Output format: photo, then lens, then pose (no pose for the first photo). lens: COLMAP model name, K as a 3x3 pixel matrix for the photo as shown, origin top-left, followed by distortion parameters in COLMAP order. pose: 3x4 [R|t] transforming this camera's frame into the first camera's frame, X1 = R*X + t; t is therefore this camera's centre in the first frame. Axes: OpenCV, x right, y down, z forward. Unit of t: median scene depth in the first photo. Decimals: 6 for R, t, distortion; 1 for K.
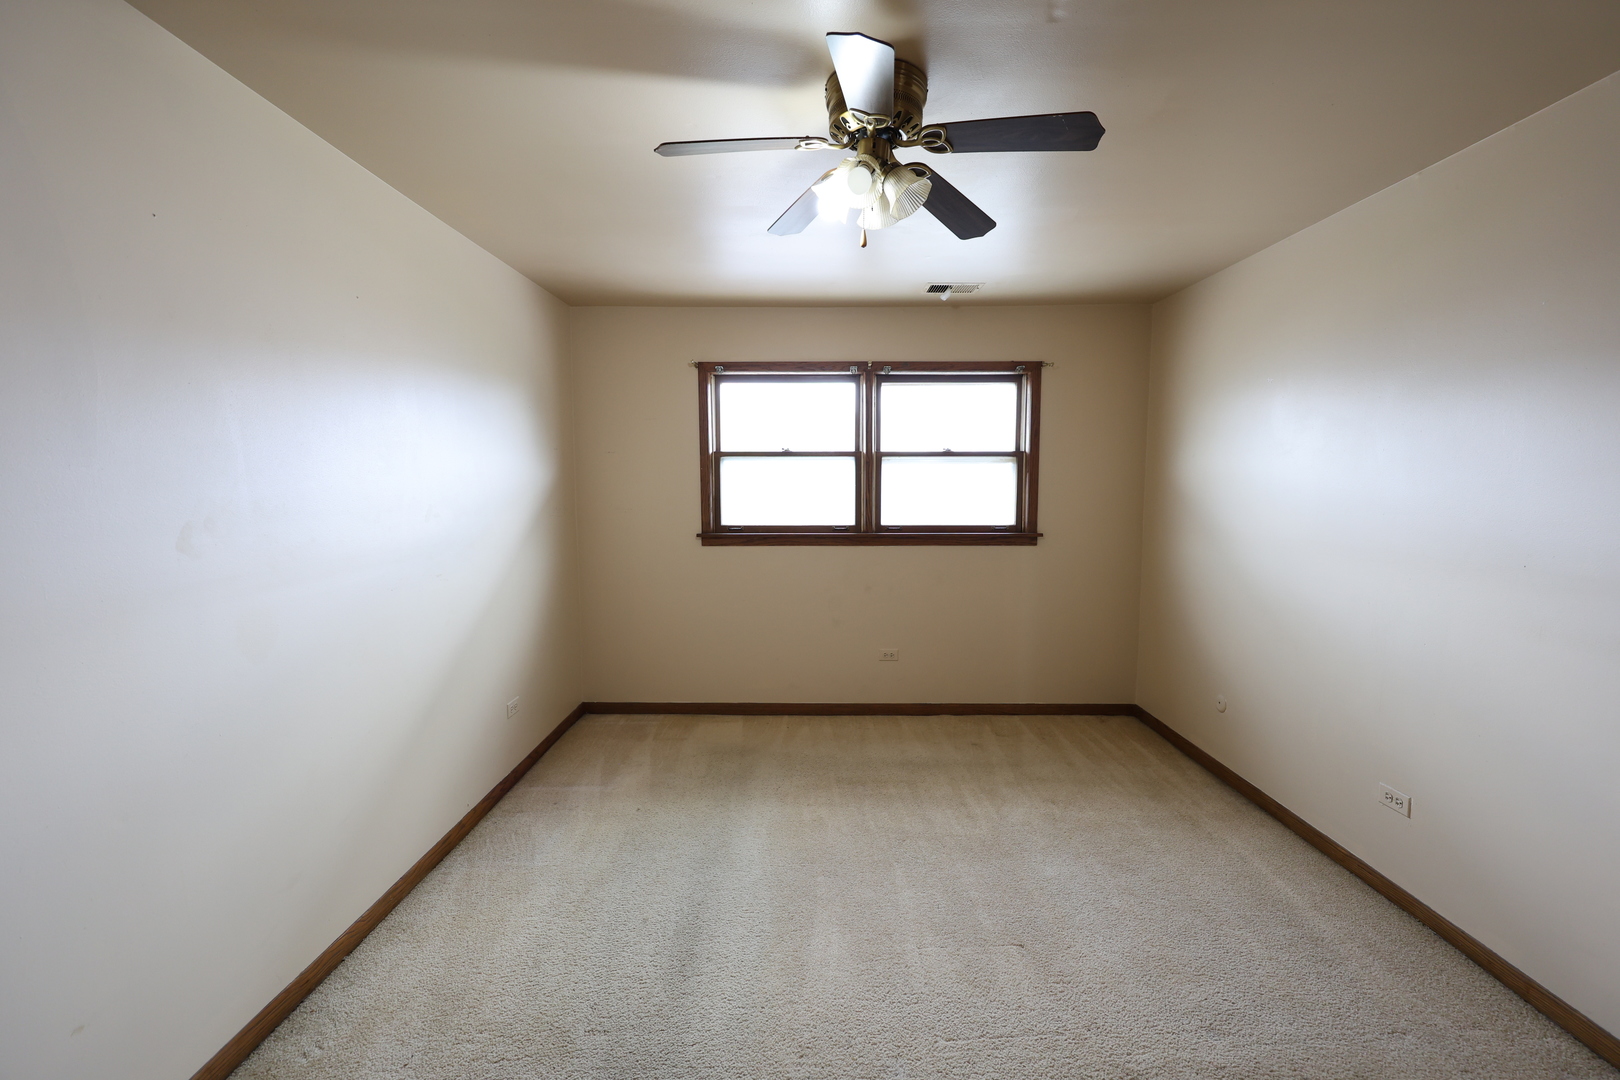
lens RADIAL K [[620.9, 0, 810.0], [0, 620.9, 540.0], [0, 0, 1]] dist [0.000209, -0.000035]
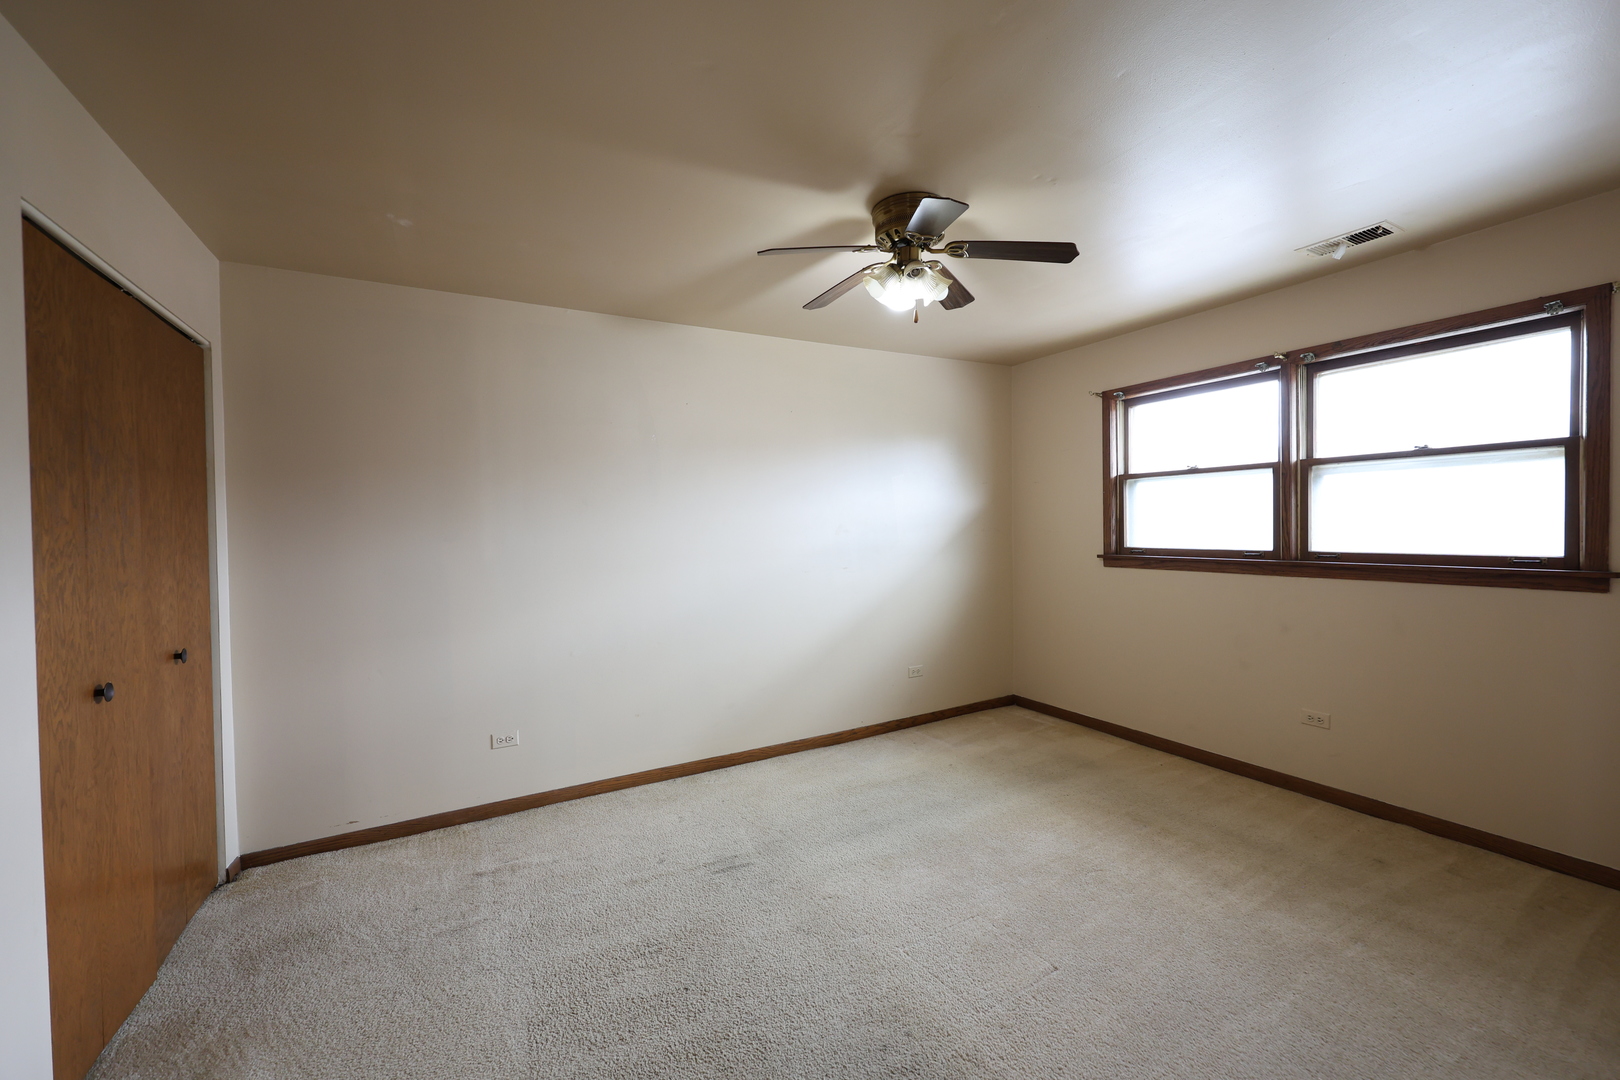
lens RADIAL K [[641.6, 0, 816.8], [0, 641.6, 523.1], [0, 0, 1]] dist [-0.009418, -0.000247]
pose [[0.499122, -0.010234, -0.866471, 0.509388], [-0.044375, 0.998316, -0.037352, -0.001742], [0.865395, 0.057093, 0.497828, 0.050832]]
